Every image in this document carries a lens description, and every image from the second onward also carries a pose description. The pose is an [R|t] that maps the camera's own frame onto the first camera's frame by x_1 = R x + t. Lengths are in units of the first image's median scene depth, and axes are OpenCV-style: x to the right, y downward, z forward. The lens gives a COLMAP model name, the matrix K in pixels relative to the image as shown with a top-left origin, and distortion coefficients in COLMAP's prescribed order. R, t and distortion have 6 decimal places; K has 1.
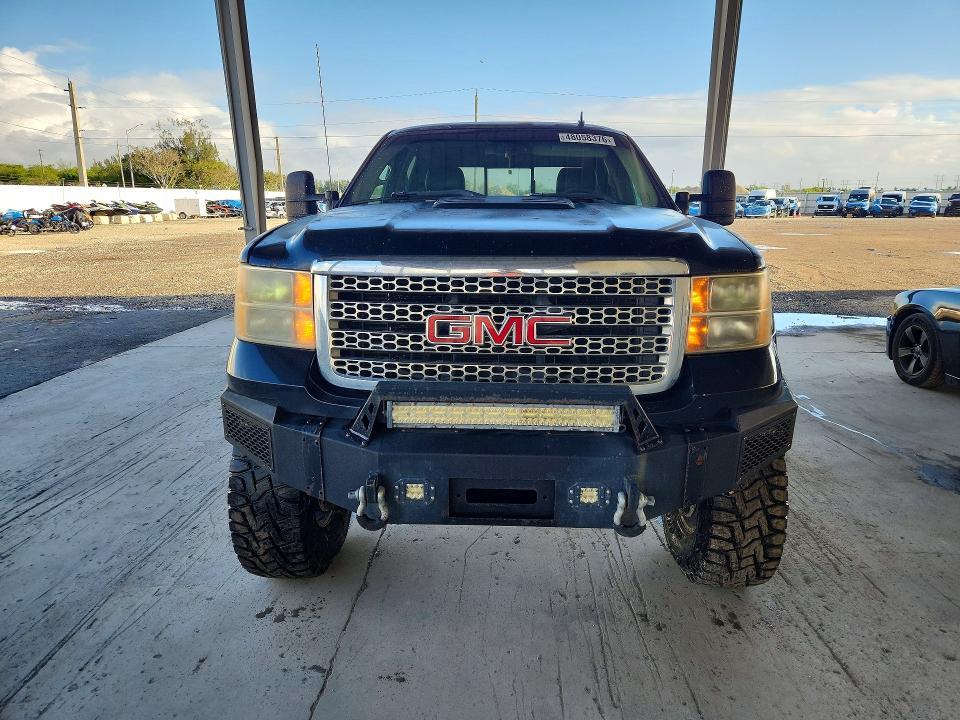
lens RADIAL K [[637.8, 0, 483.4], [0, 637.8, 349.6], [0, 0, 1]] dist [0.039035, -0.003575]
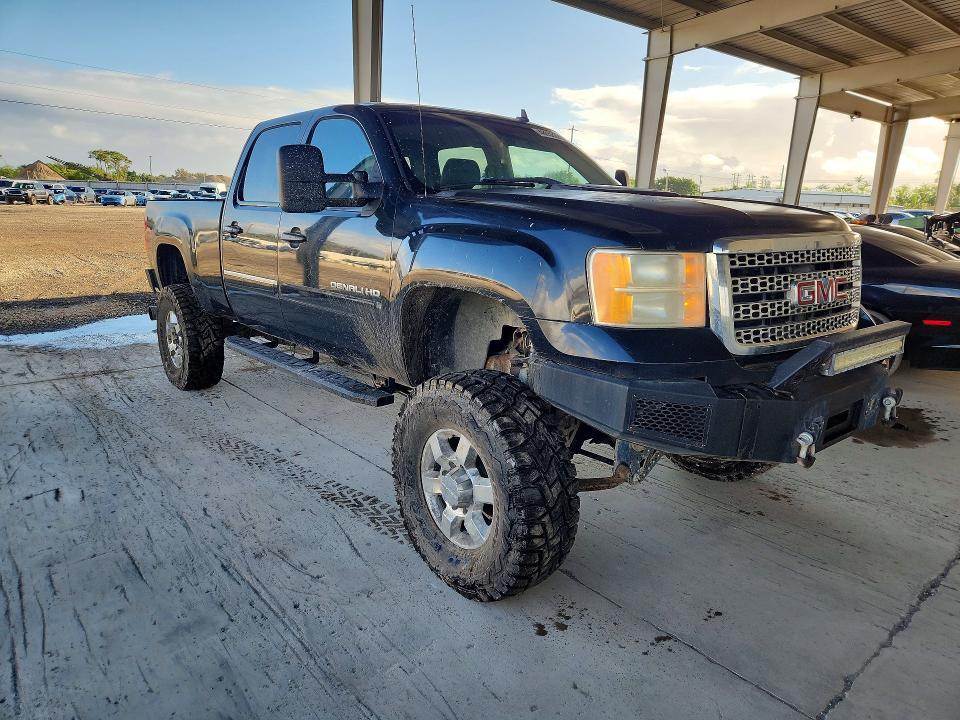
lens RADIAL K [[637.8, 0, 500.2], [0, 637.8, 339.9], [0, 0, 1]] dist [0.039035, -0.003575]
pose [[0.743174, -0.120683, 0.658125, -1.215656], [0.119196, 0.991745, 0.047261, -0.067385], [-0.658396, 0.043322, 0.751424, 0.427751]]
